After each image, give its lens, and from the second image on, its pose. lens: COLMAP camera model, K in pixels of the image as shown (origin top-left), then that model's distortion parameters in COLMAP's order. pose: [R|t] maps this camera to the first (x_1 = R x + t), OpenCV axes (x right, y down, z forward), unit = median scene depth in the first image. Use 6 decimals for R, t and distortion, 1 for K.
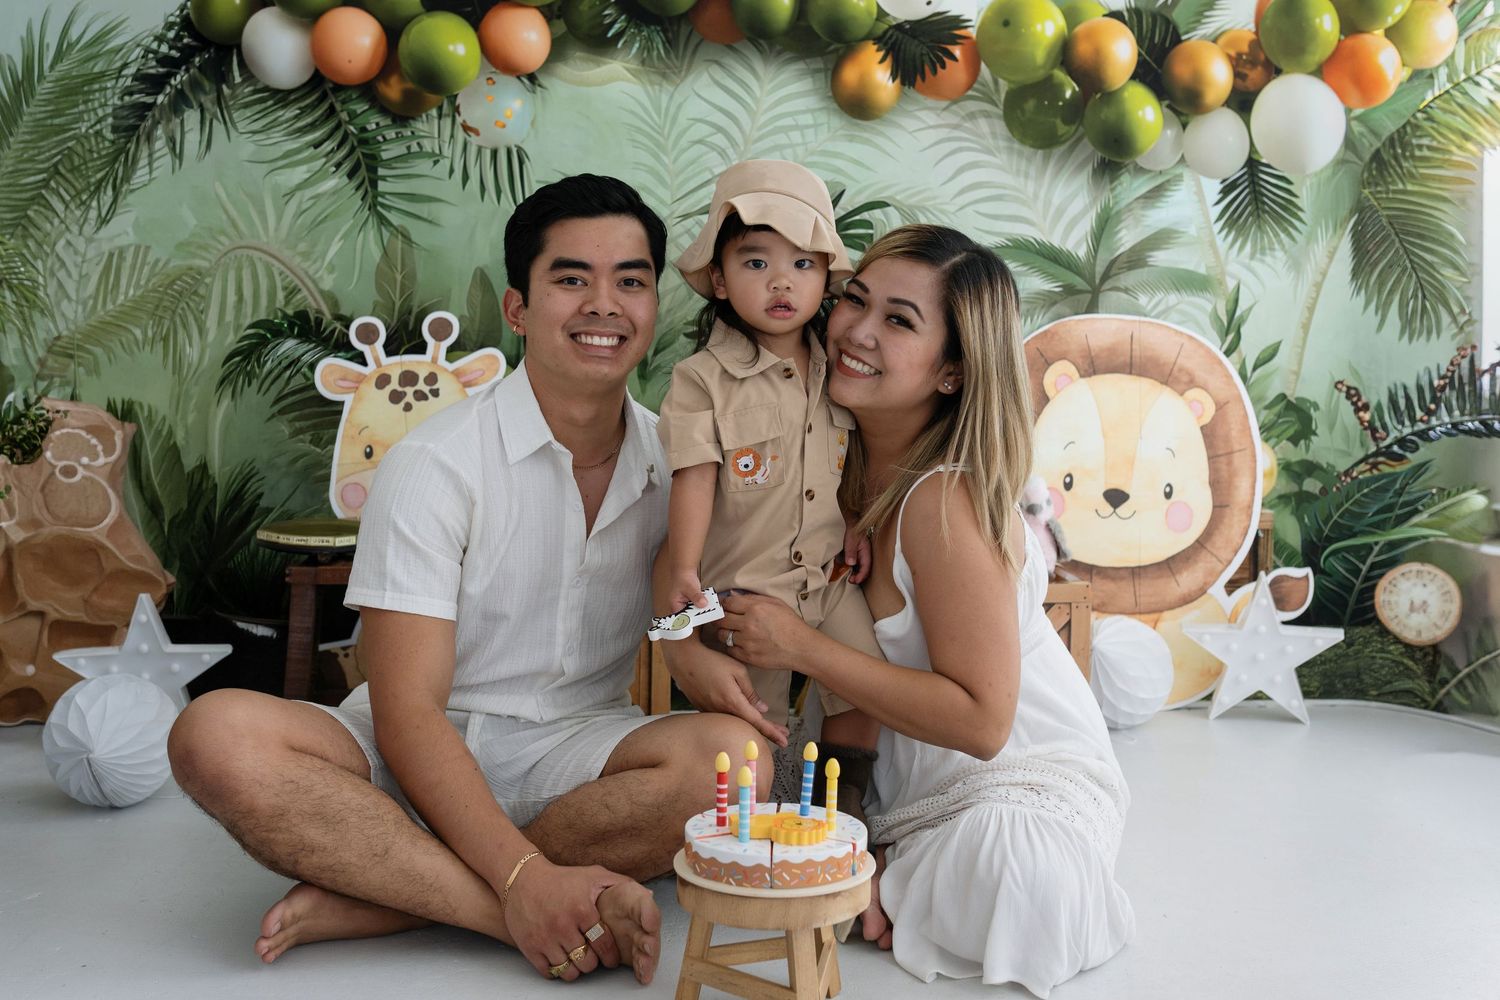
lens RADIAL K [[1476.9, 0, 755.9], [0, 1476.9, 453.9], [0, 0, 1]] dist [-0.072575, 0.087066]
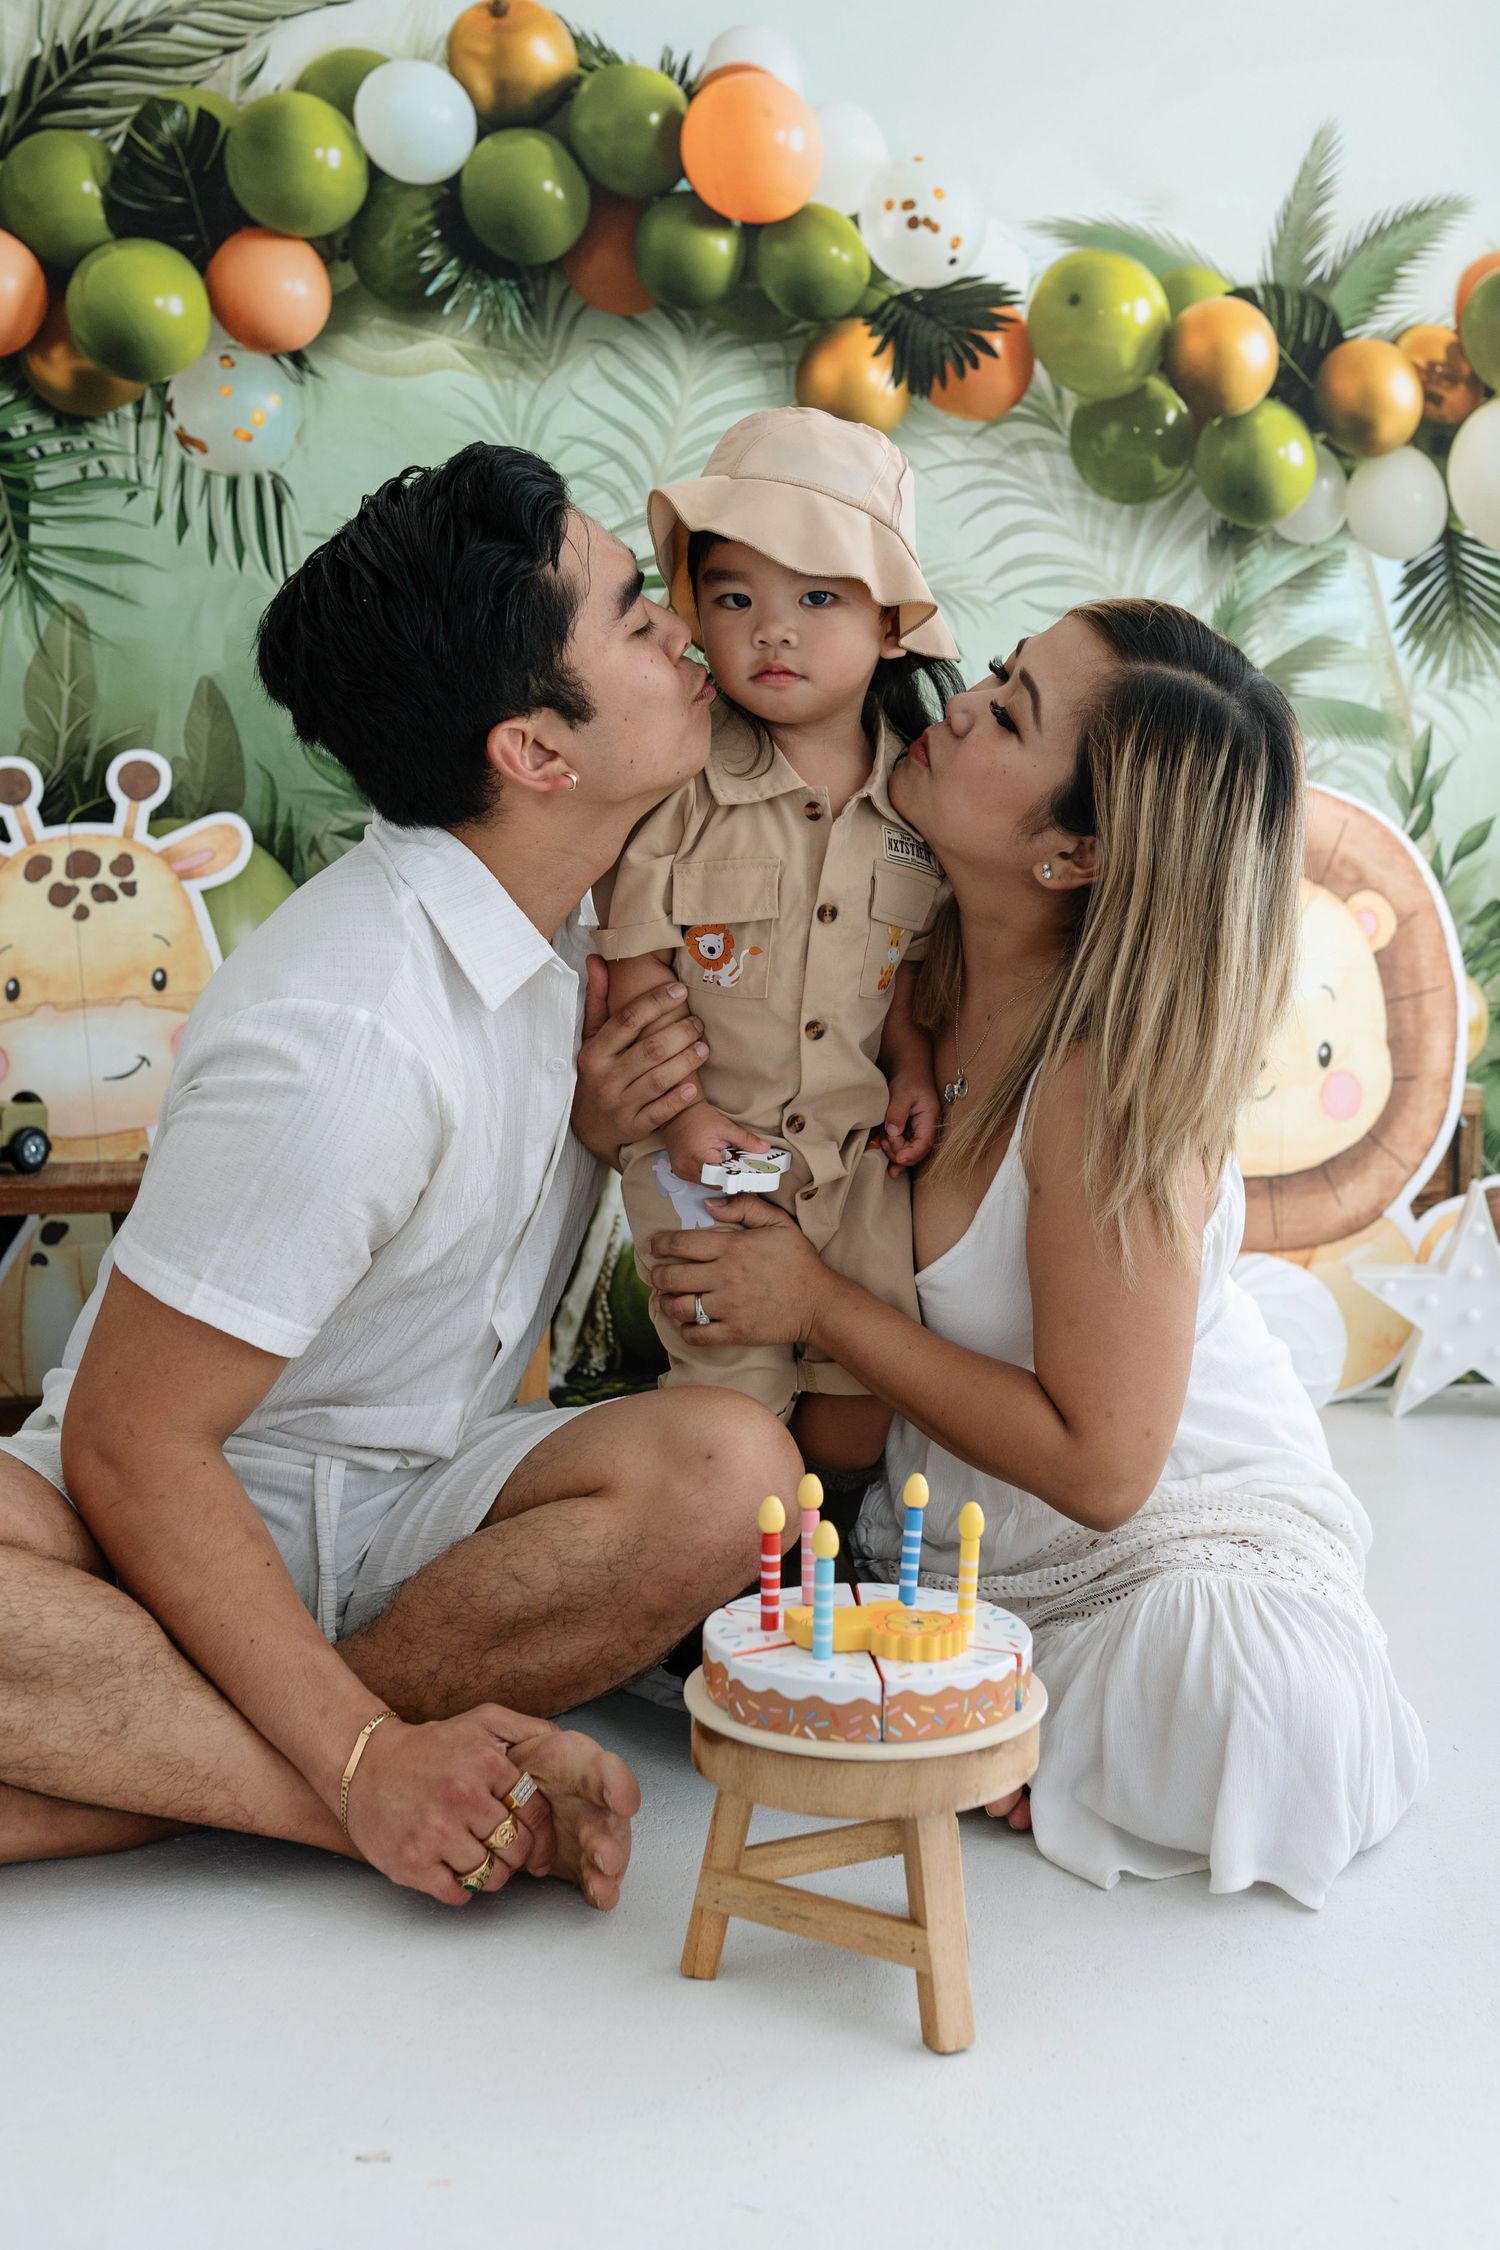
lens RADIAL K [[2215.4, 0, 798.2], [0, 2215.4, 1016.1], [0, 0, 1]] dist [-0.072575, 0.087066]
pose [[0.992039, -0.001289, 0.125924, -0.063620], [0.002214, 0.999972, -0.007208, 0.015851], [-0.125911, 0.007430, 0.992014, 0.096727]]
